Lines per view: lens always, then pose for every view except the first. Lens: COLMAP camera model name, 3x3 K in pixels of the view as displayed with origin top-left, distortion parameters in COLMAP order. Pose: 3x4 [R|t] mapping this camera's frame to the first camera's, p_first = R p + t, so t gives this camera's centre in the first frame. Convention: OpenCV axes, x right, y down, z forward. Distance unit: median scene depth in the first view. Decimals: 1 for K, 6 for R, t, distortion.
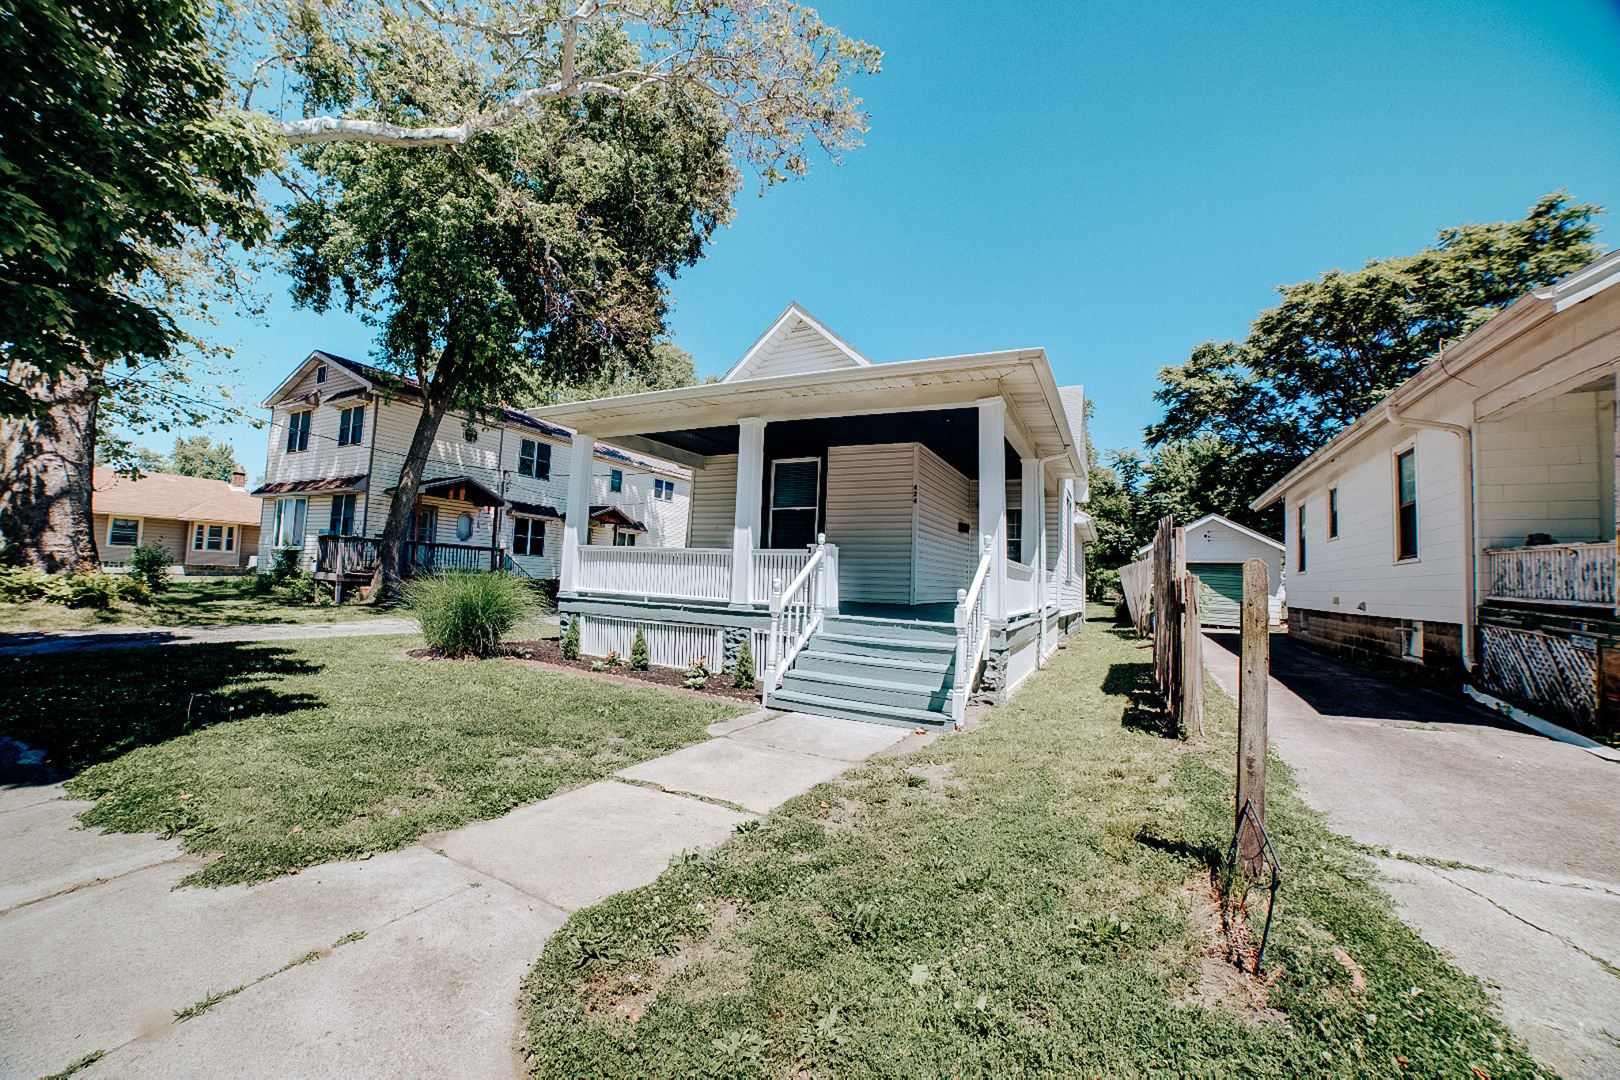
lens RADIAL K [[637.7, 0, 810.8], [0, 637.7, 532.6], [0, 0, 1]] dist [-0.001493, 0.000119]
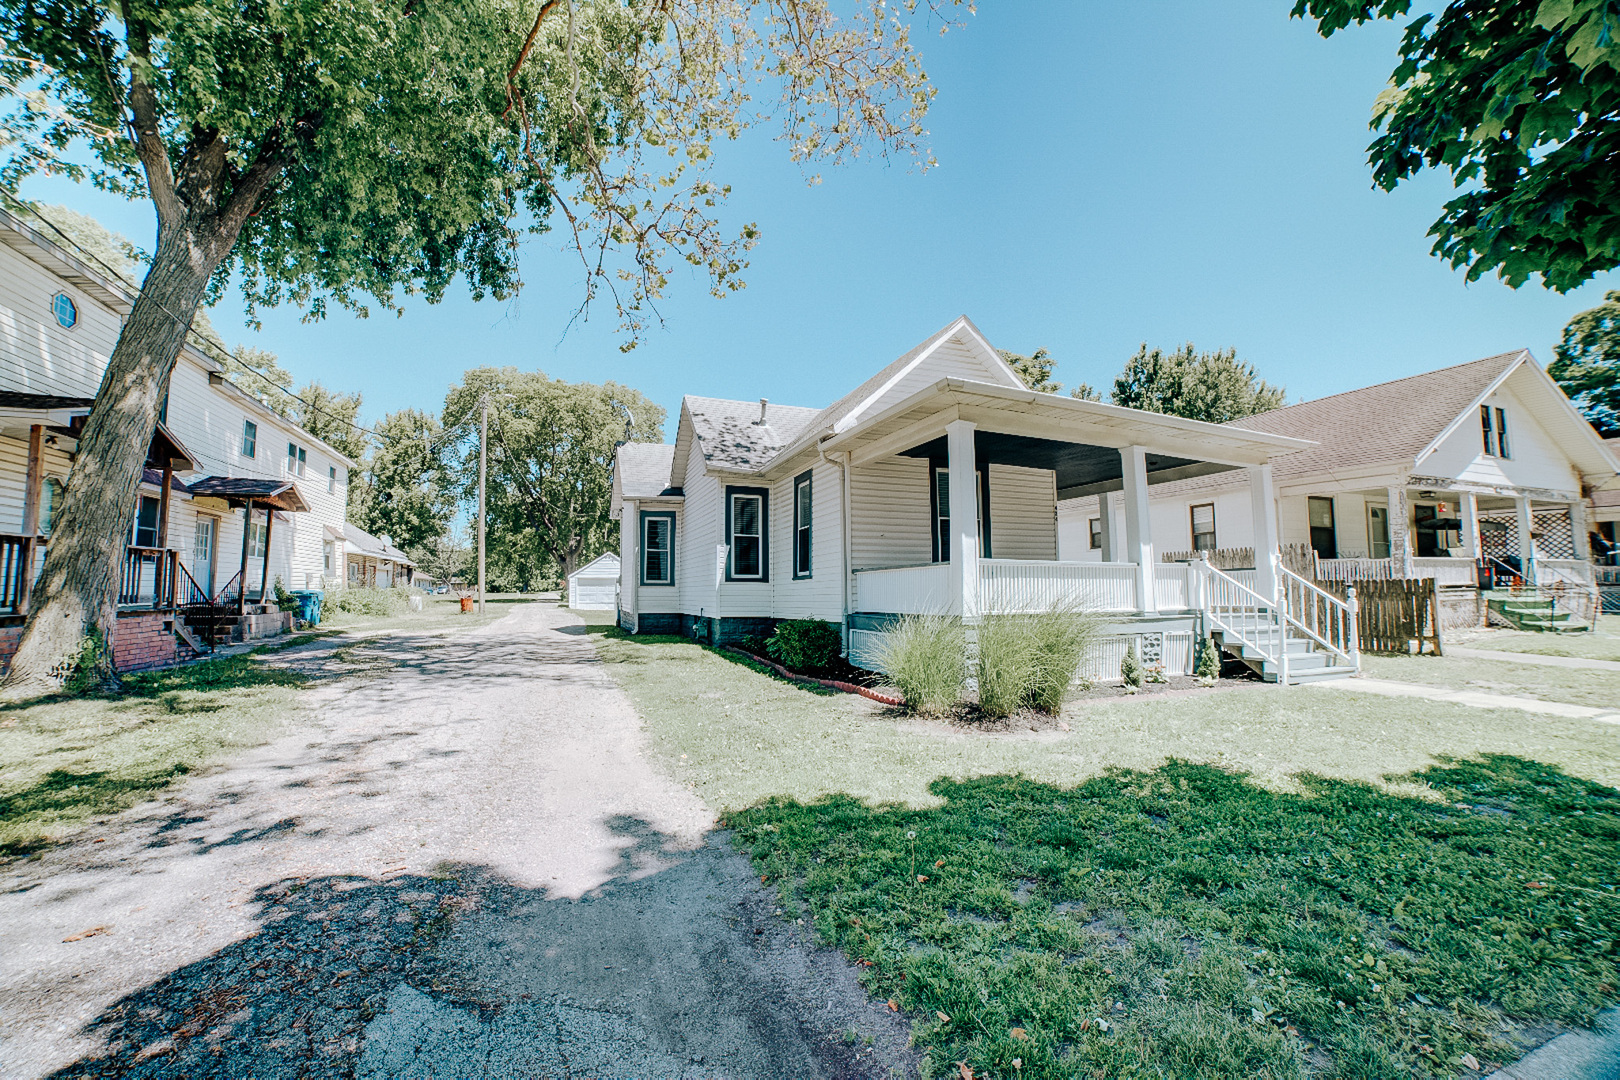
lens RADIAL K [[637.7, 0, 812.3], [0, 637.7, 541.9], [0, 0, 1]] dist [-0.001493, 0.000119]
pose [[0.659705, 0.013129, 0.751410, -0.964274], [-0.022732, 0.999738, 0.002490, 0.001228], [-0.751181, -0.018724, 0.659831, 0.517709]]
